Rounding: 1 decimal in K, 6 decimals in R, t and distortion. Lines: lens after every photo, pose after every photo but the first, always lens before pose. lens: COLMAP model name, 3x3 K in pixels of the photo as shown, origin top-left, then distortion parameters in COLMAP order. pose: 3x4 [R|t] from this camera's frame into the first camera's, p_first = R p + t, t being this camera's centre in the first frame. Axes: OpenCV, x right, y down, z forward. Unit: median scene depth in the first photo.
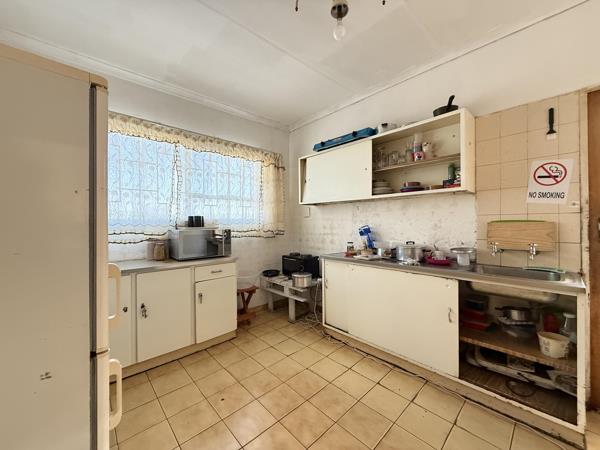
lens RADIAL K [[238.8, 0, 298.5], [0, 238.8, 224.3], [0, 0, 1]] dist [-0.001017, 0.000209]
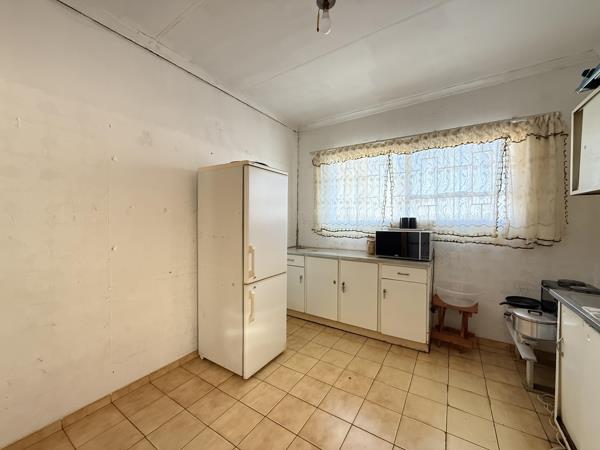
lens RADIAL K [[238.8, 0, 298.5], [0, 238.8, 224.3], [0, 0, 1]] dist [-0.001017, 0.000209]
pose [[0.243644, 0.029076, -0.969429, 0.470575], [-0.009879, 0.999573, 0.027498, -0.029865], [0.969815, 0.002878, 0.243827, 0.302938]]
